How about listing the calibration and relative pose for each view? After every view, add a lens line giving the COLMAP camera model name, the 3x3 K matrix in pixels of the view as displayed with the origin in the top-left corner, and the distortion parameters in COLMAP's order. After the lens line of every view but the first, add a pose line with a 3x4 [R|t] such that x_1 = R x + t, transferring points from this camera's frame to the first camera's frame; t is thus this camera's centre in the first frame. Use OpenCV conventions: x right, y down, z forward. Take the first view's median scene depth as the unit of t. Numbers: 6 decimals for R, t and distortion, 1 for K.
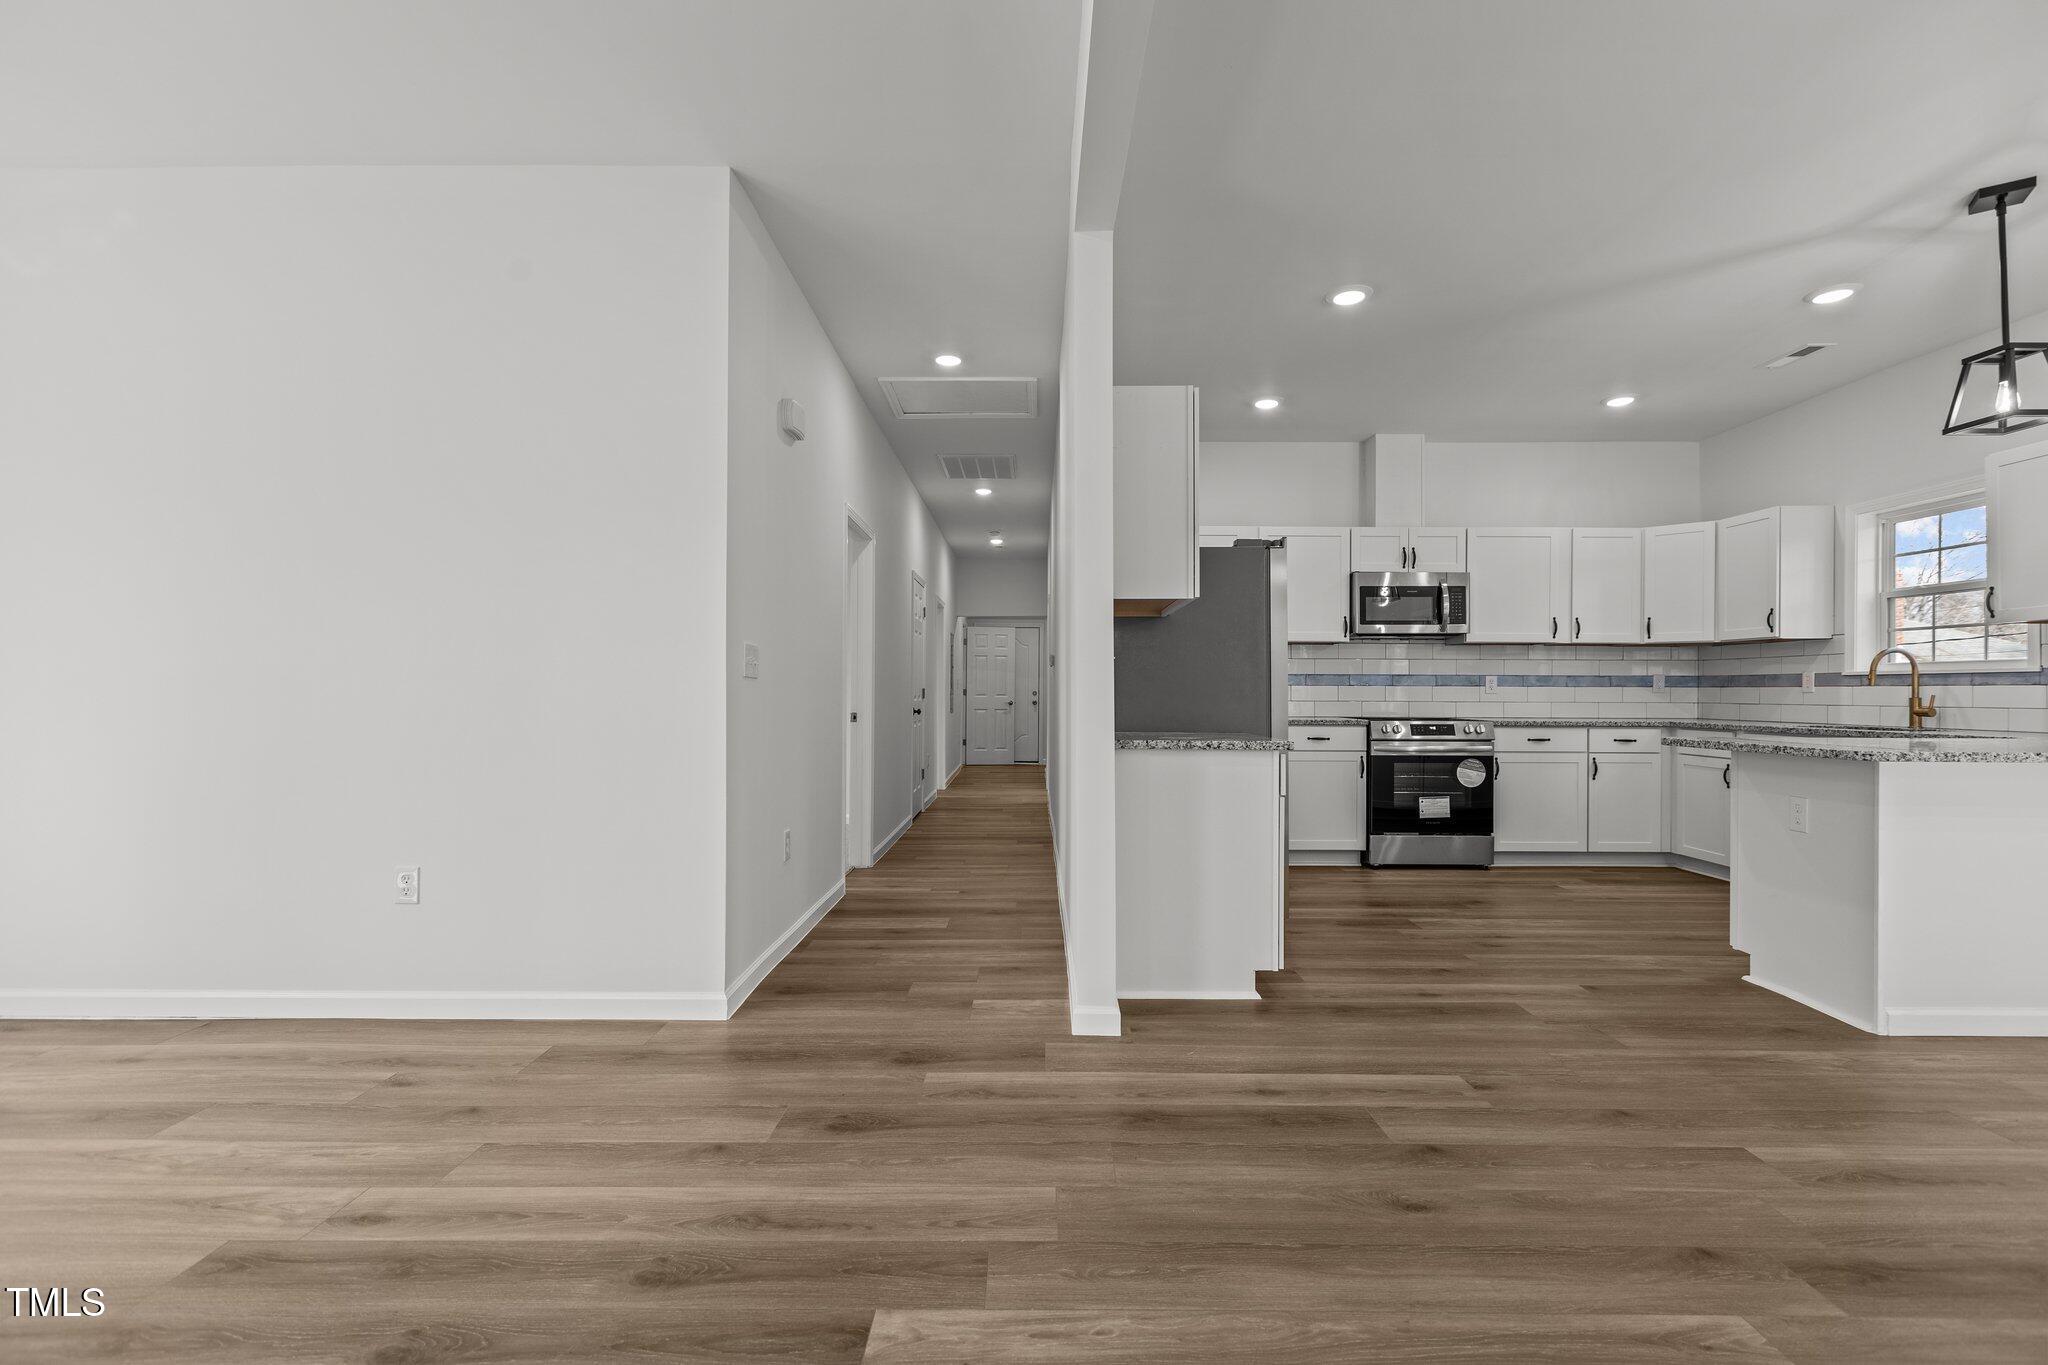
lens RADIAL K [[907.1, 0, 1030.4], [0, 907.1, 701.3], [0, 0, 1]] dist [-0.000179, 0.000100]
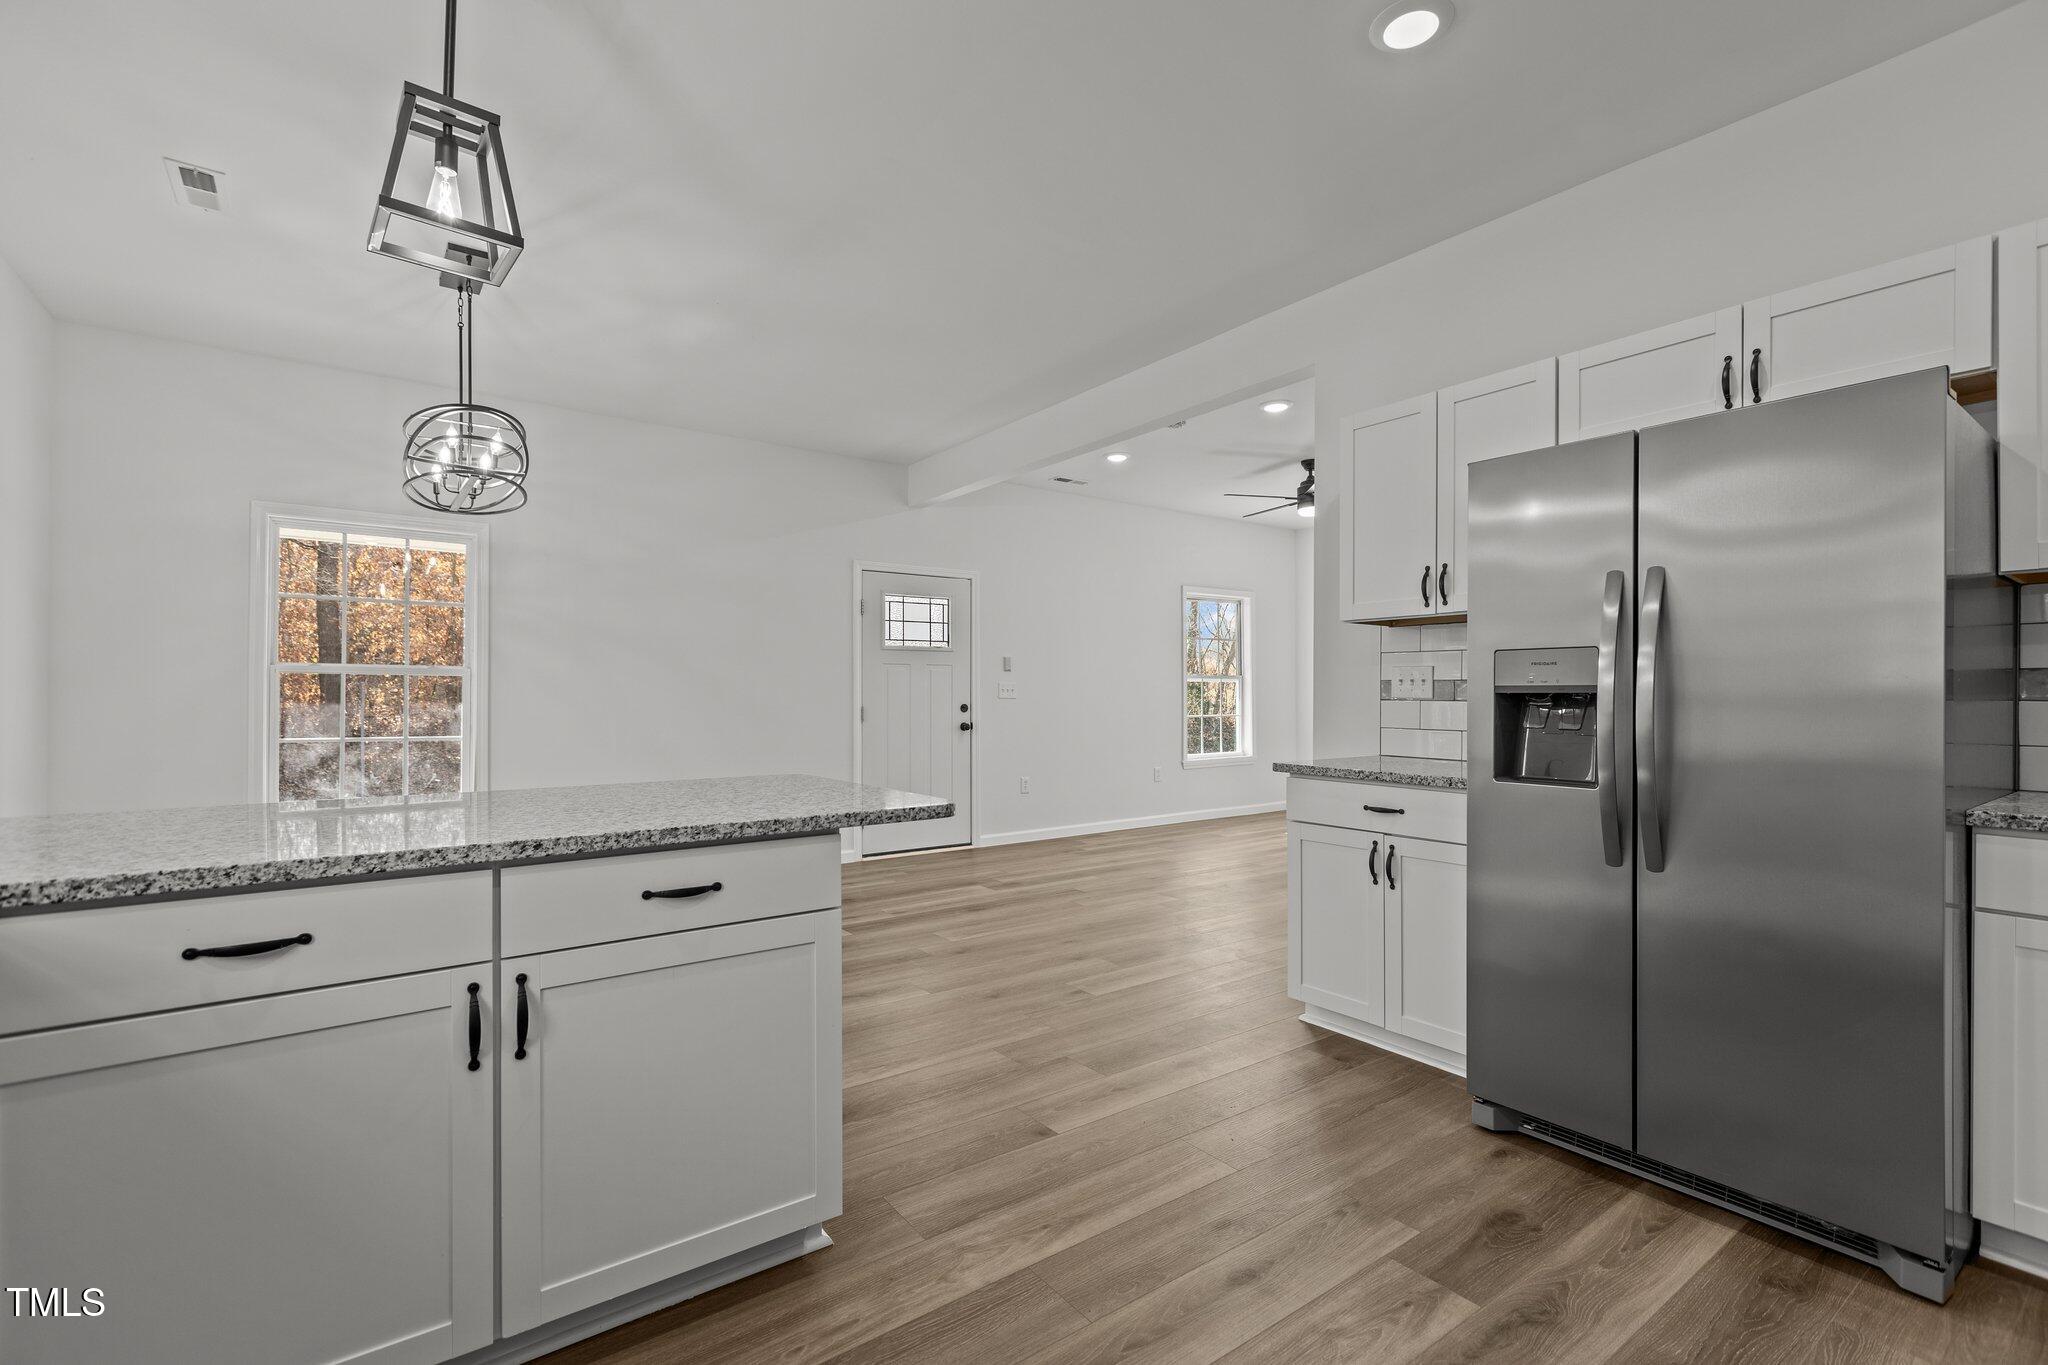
lens RADIAL K [[913.4, 0, 1025.2], [0, 913.4, 690.7], [0, 0, 1]] dist [0.004115, 0.000035]
pose [[-0.800638, -0.000320, -0.599148, 1.446462], [-0.005183, 0.999966, 0.006391, -0.056643], [0.599126, 0.008223, -0.800613, 2.130322]]
